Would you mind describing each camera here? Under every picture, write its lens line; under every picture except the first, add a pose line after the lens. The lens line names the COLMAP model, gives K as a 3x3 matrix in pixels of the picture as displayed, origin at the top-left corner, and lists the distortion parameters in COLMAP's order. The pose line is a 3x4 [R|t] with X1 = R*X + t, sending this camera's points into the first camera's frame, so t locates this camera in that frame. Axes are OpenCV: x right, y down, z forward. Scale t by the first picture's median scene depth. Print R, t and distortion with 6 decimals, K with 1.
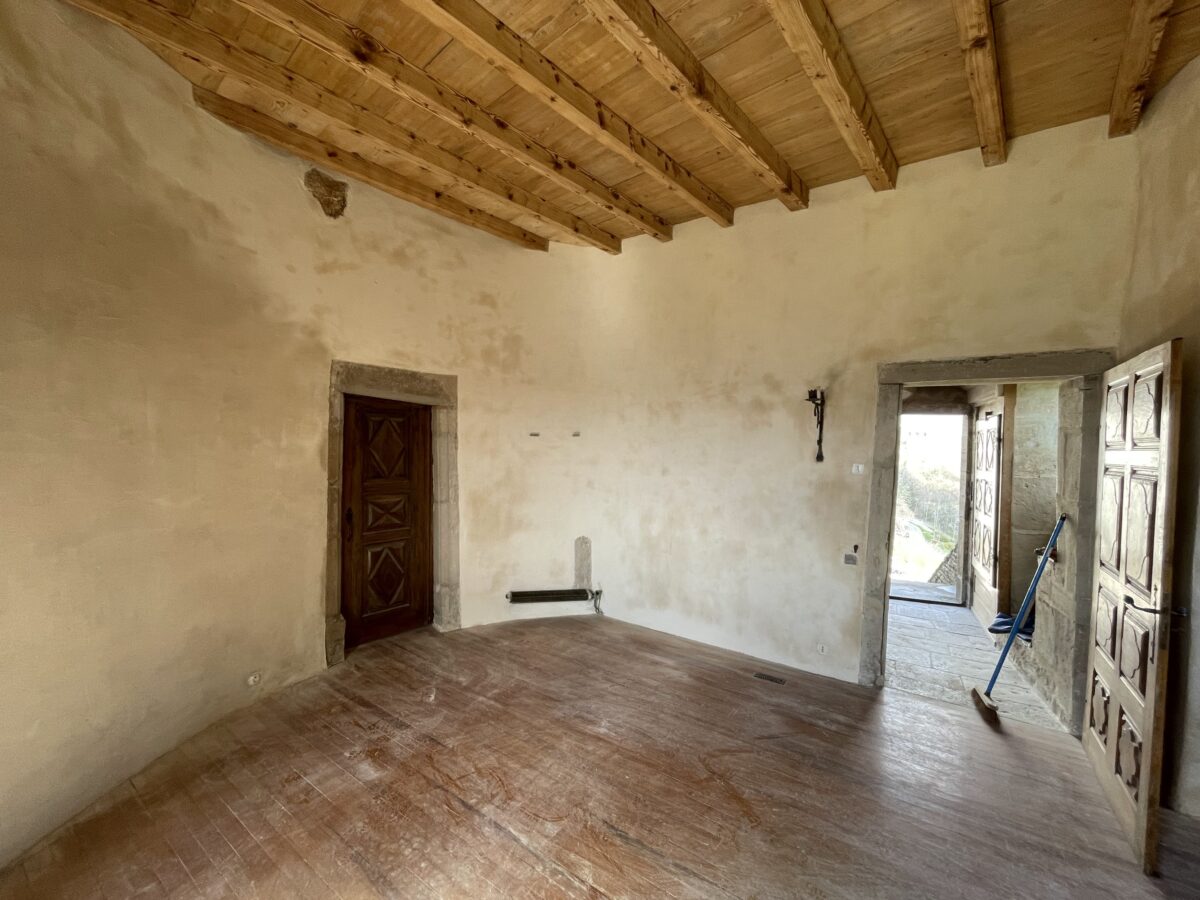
lens RADIAL K [[474.6, 0, 600.0], [0, 474.6, 450.0], [0, 0, 1]] dist [-0.000605, -0.005880]
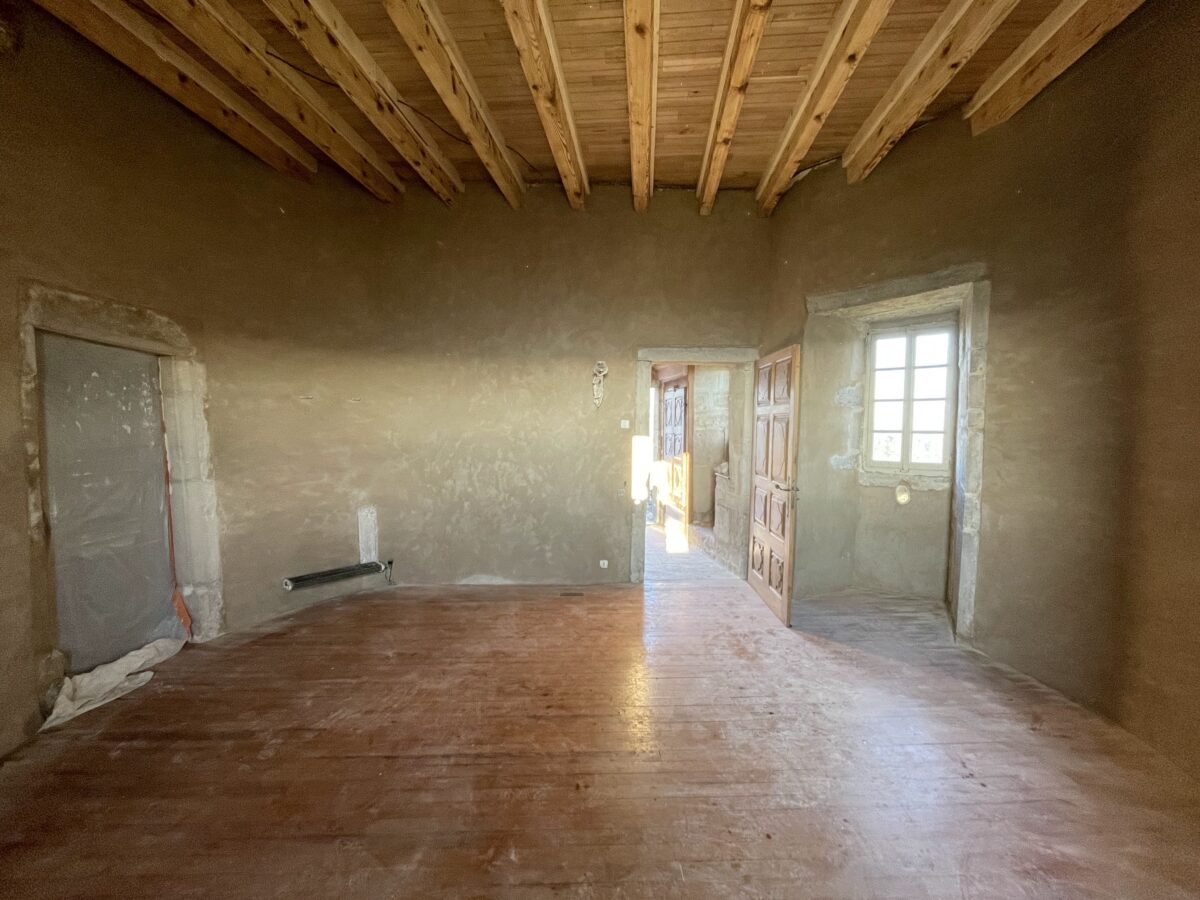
lens RADIAL K [[474.6, 0, 600.0], [0, 474.6, 450.0], [0, 0, 1]] dist [-0.000605, -0.005880]
pose [[0.804100, -0.050585, 0.592338, -0.405635], [0.021758, 0.998210, 0.055710, 0.049858], [-0.594096, -0.031908, 0.803761, -0.042125]]
